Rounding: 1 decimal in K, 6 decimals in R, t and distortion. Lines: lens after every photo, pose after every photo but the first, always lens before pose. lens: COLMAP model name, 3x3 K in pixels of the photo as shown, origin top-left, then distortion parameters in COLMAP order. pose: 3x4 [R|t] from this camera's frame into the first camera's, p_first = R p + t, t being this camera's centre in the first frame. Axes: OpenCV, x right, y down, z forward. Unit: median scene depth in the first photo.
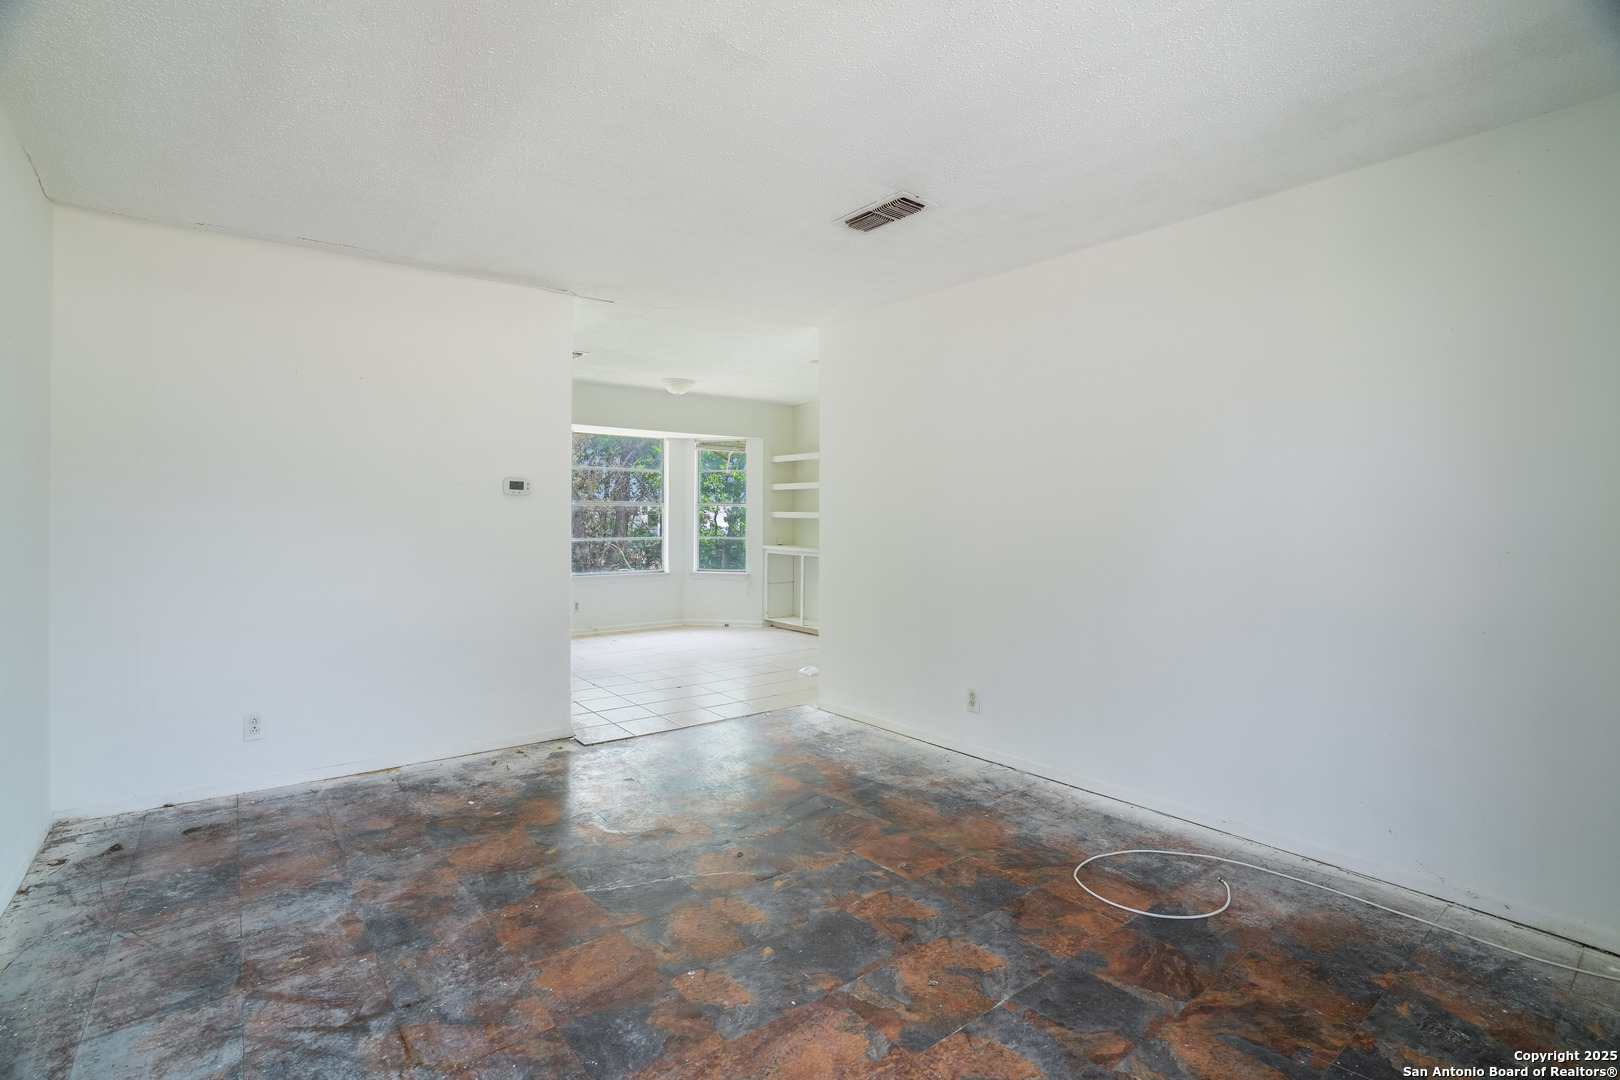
lens RADIAL K [[747.3, 0, 811.4], [0, 747.3, 528.7], [0, 0, 1]] dist [-0.042227, 0.020629]
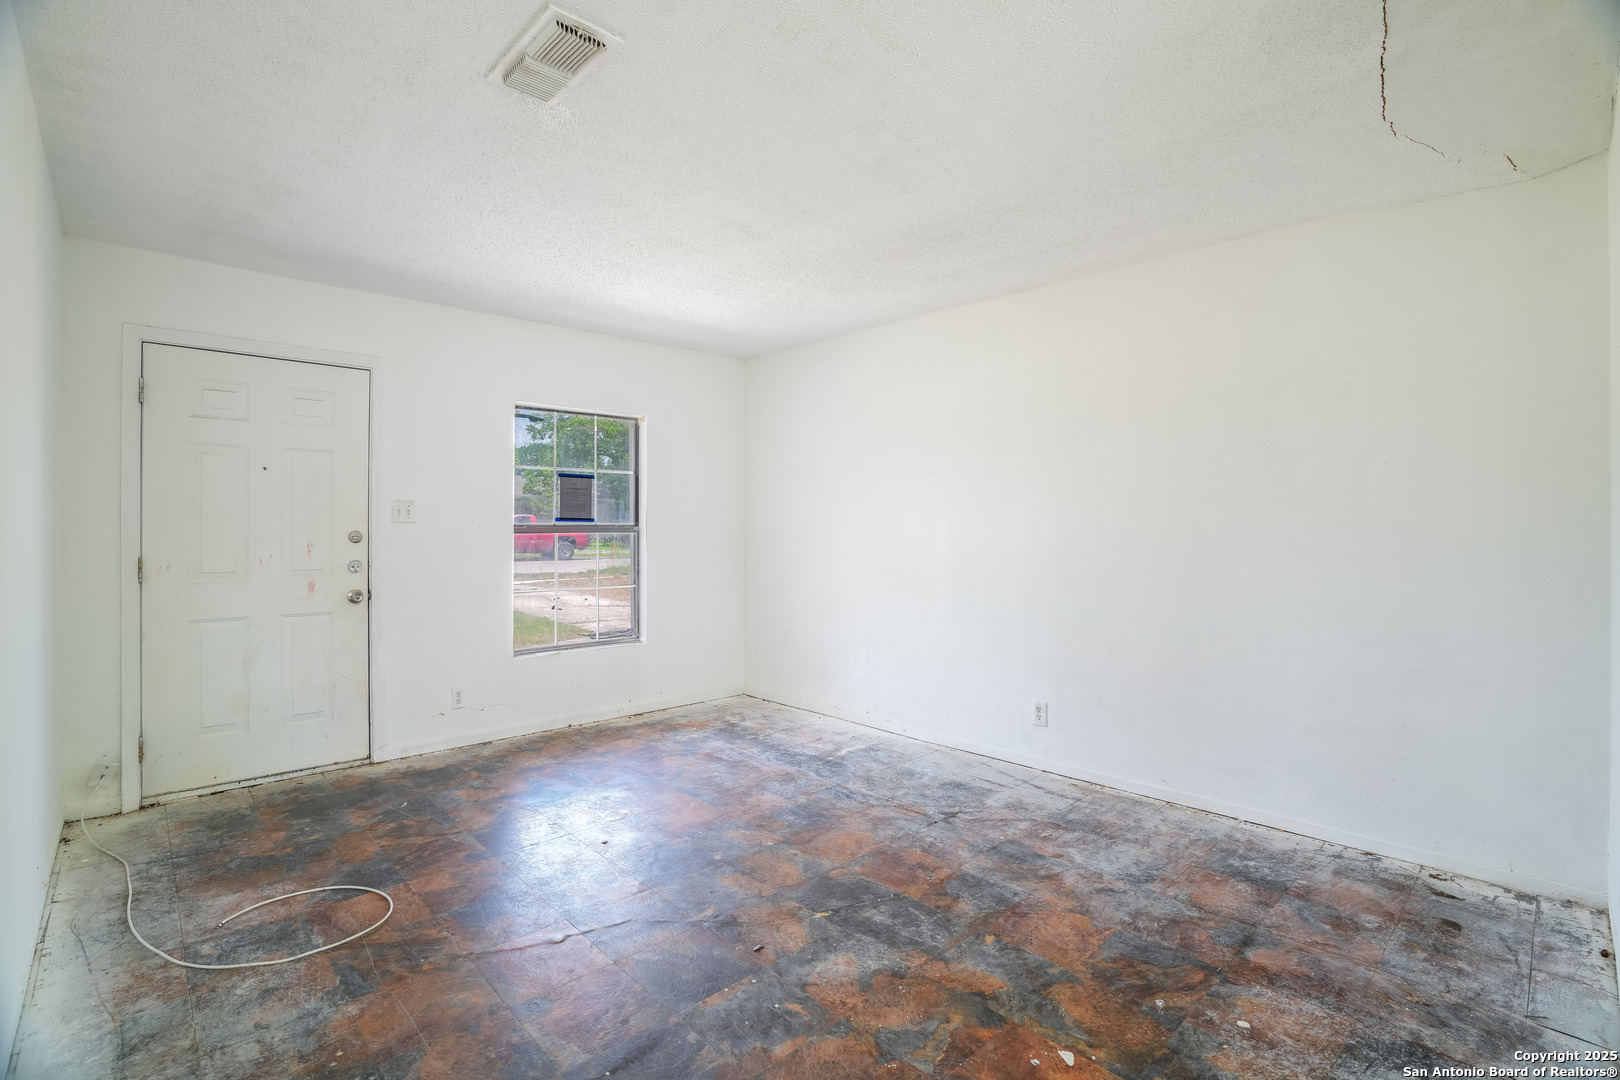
lens RADIAL K [[747.3, 0, 811.4], [0, 747.3, 528.7], [0, 0, 1]] dist [-0.042227, 0.020629]
pose [[-0.996184, -0.004271, -0.087169, -0.092275], [-0.006037, 0.999782, 0.020005, -0.035418], [0.087064, 0.020454, -0.995993, 1.995689]]
